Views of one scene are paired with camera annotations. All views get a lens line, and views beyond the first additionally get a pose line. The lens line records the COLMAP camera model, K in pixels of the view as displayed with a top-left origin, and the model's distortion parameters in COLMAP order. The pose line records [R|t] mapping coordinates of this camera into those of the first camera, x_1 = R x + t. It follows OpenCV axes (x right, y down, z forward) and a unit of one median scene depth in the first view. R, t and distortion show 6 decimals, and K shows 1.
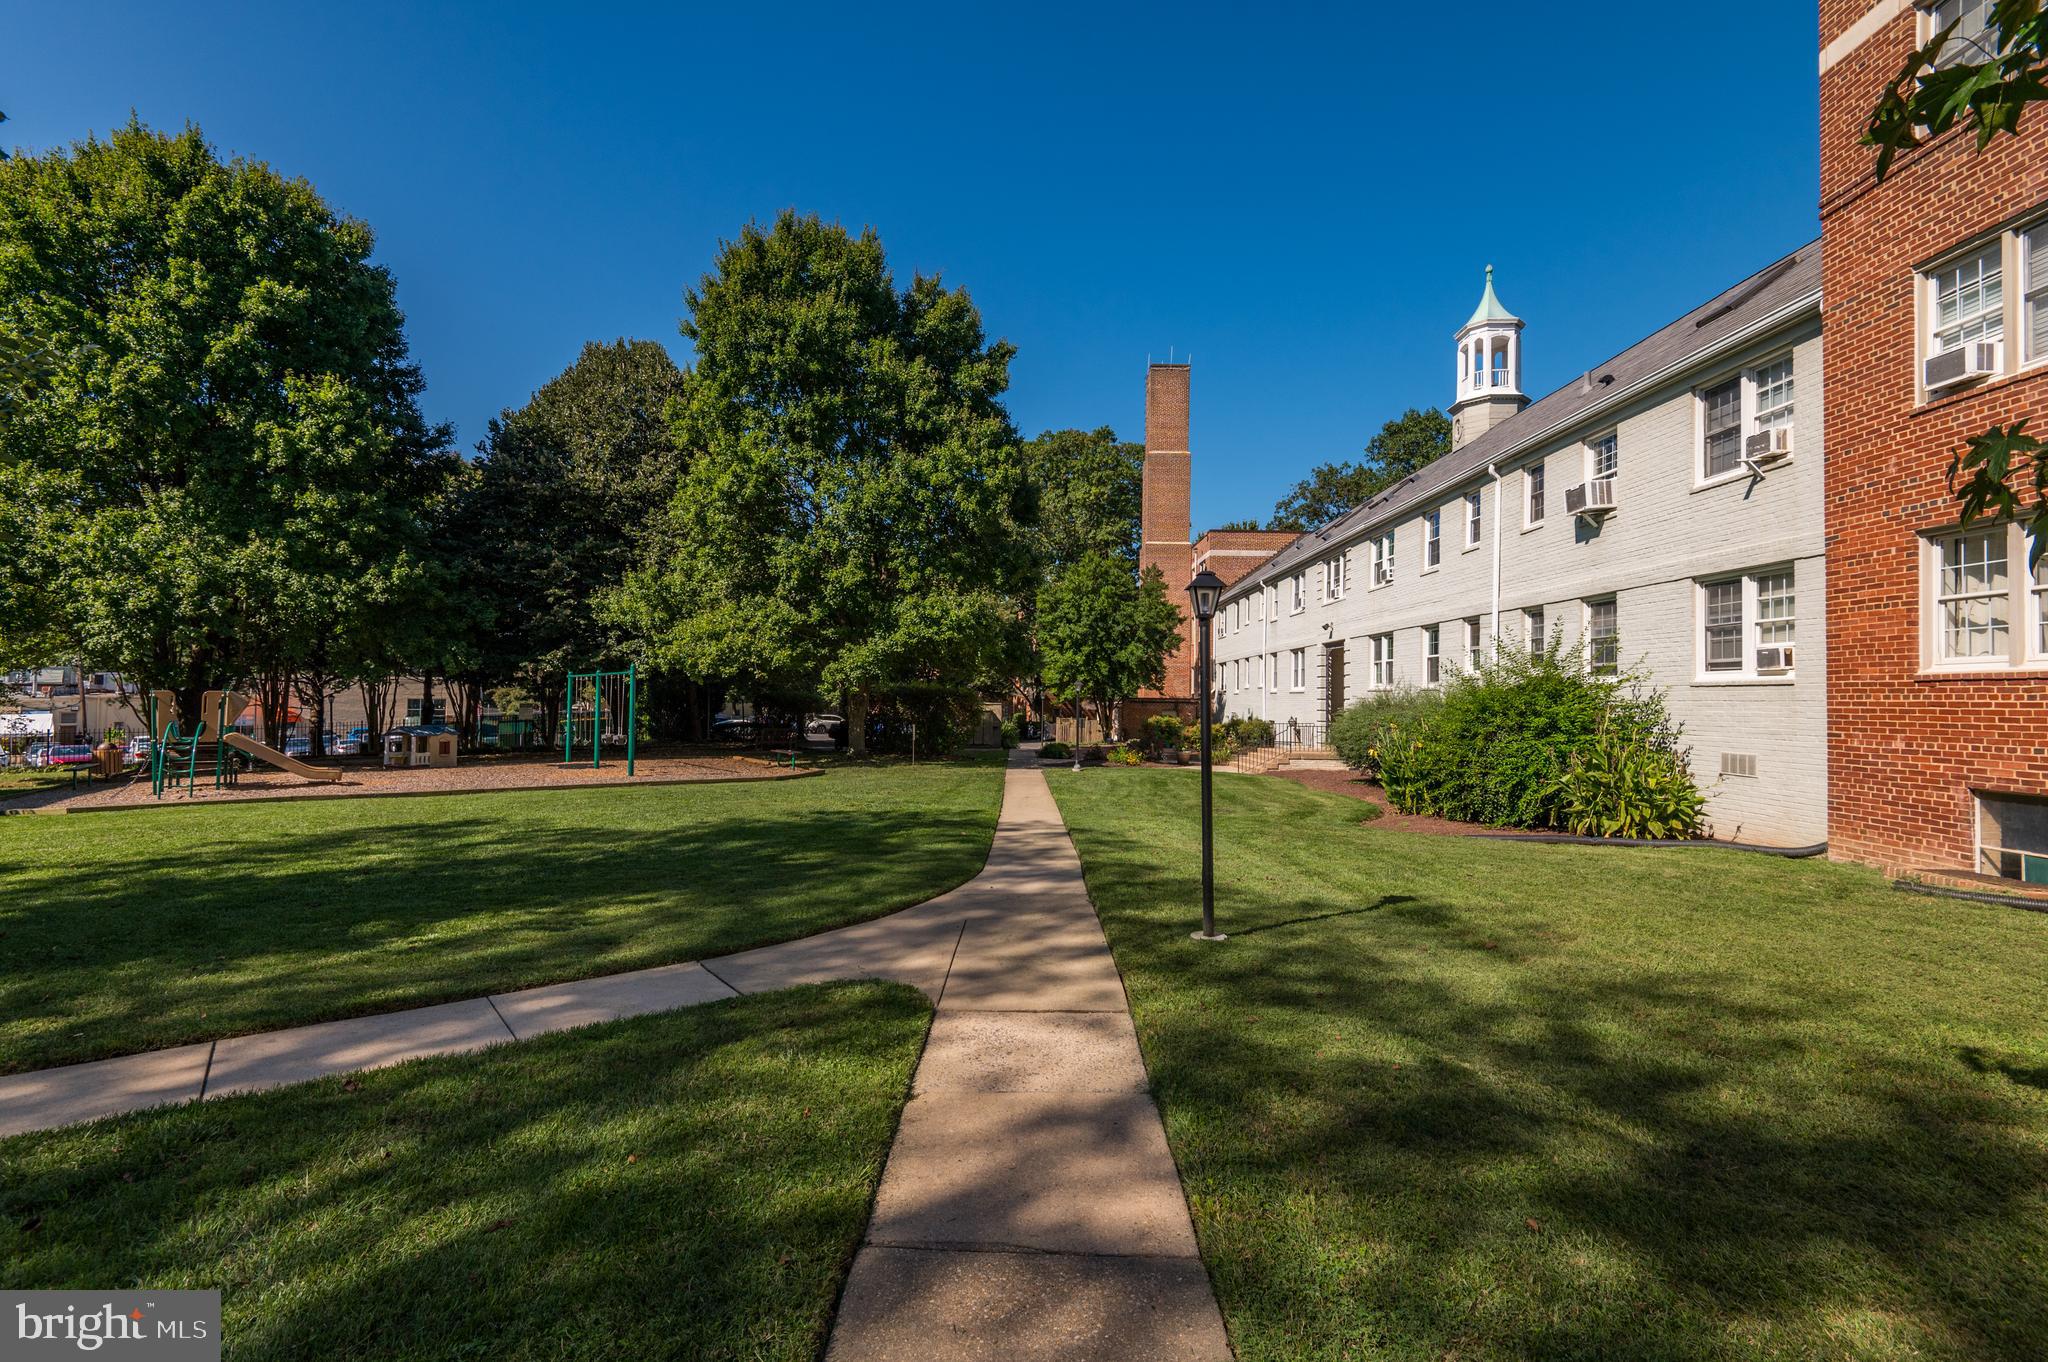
lens RADIAL K [[949.8, 0, 1022.7], [0, 949.8, 685.7], [0, 0, 1]] dist [-0.000735, -0.001153]
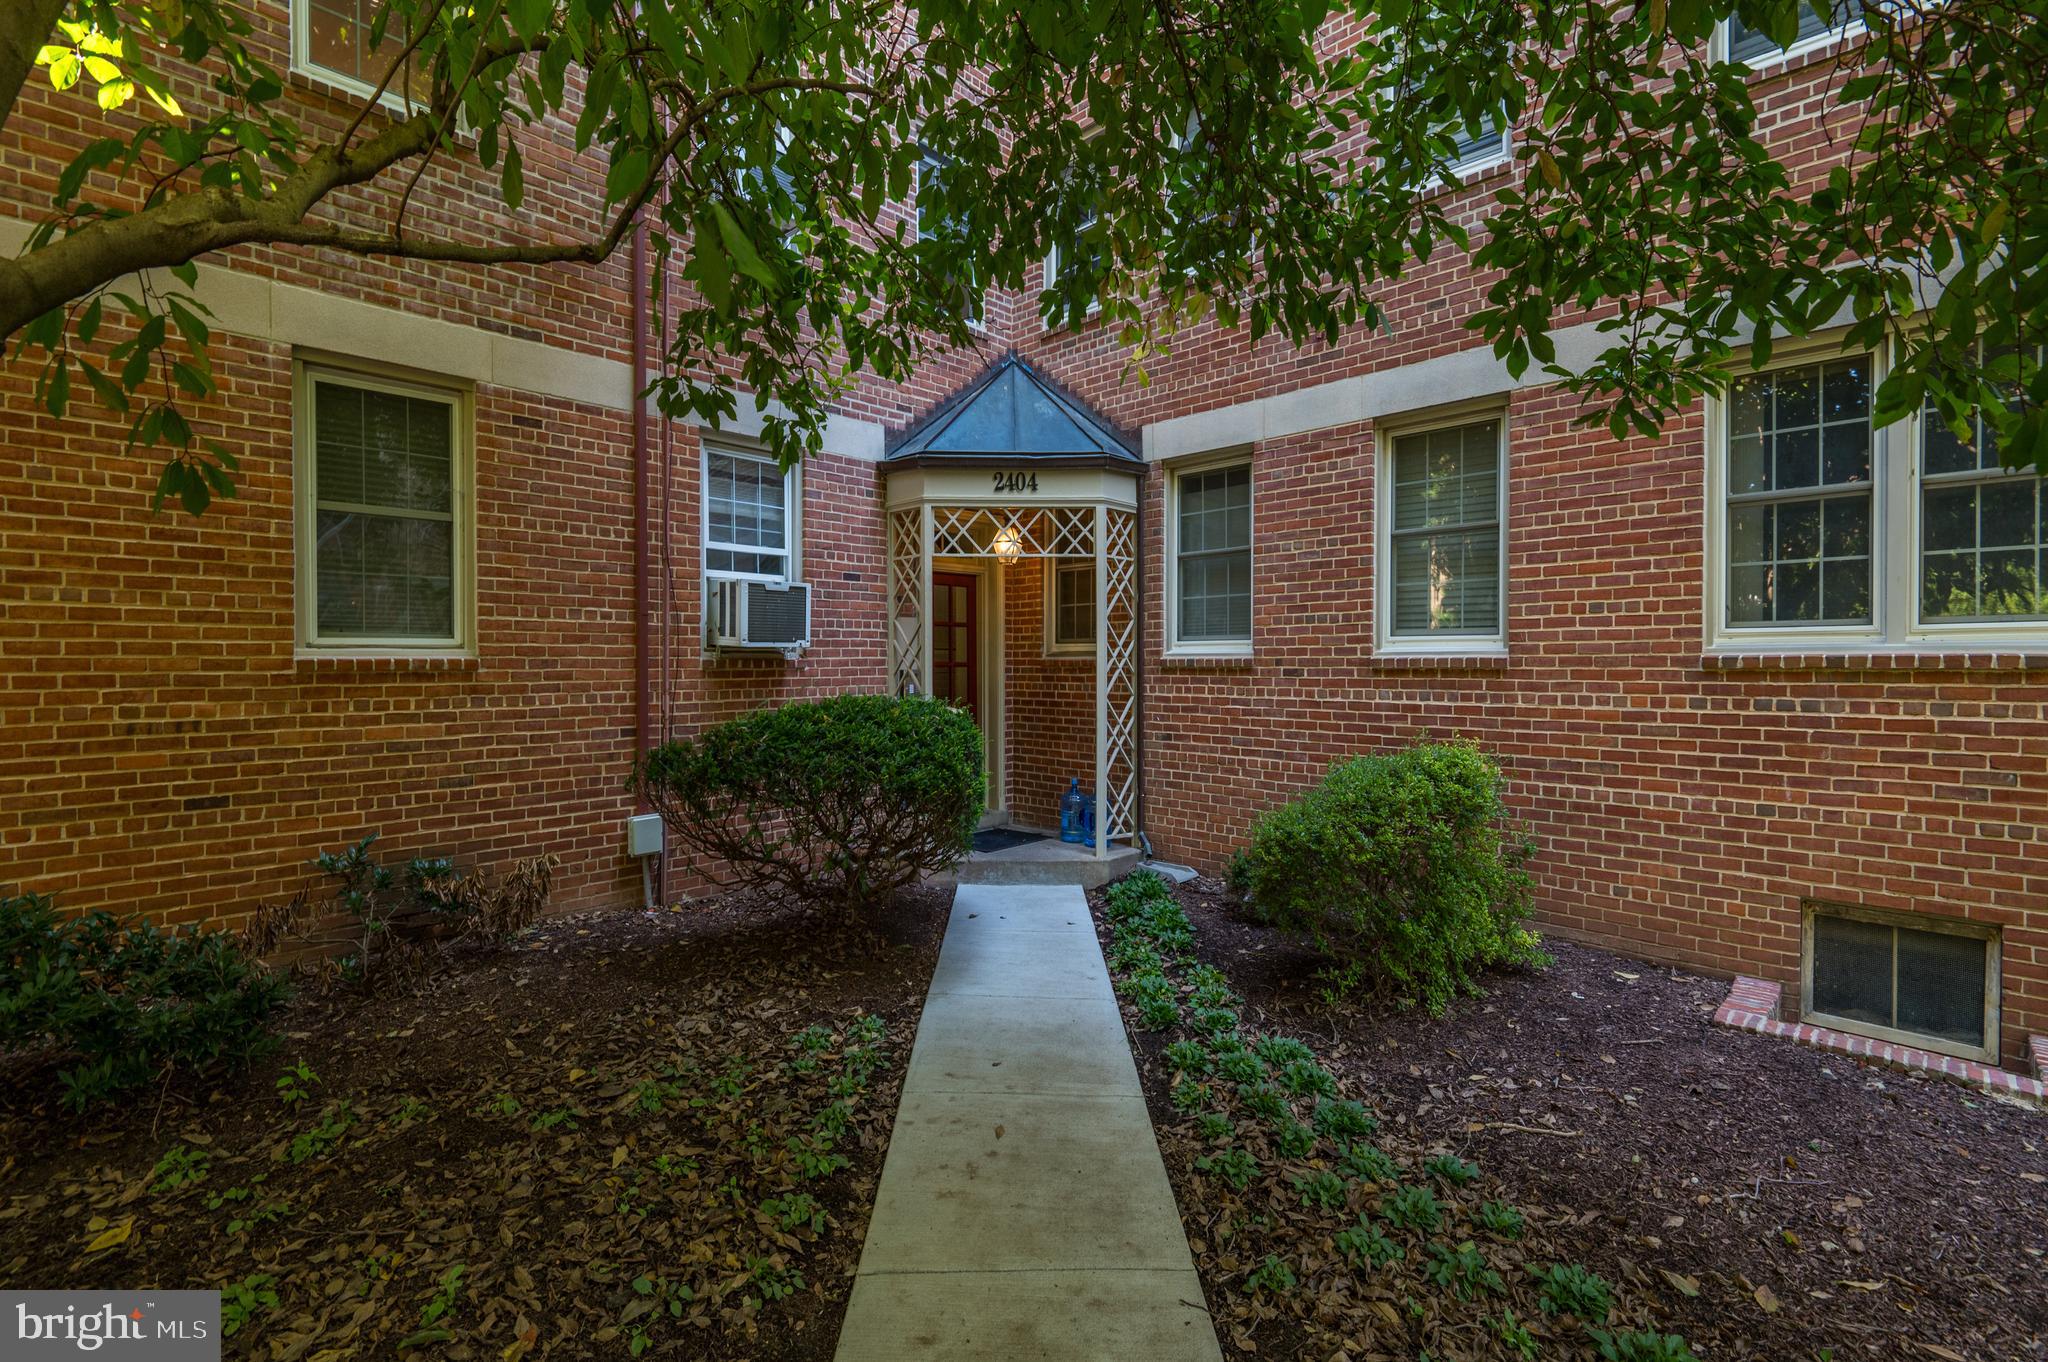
lens RADIAL K [[949.8, 0, 1022.7], [0, 949.8, 685.7], [0, 0, 1]] dist [-0.000735, -0.001153]
pose [[0.666783, -0.005021, 0.745235, 0.396819], [-0.005068, 0.999924, 0.011271, -0.002026], [-0.745234, -0.011292, 0.666707, 0.946164]]
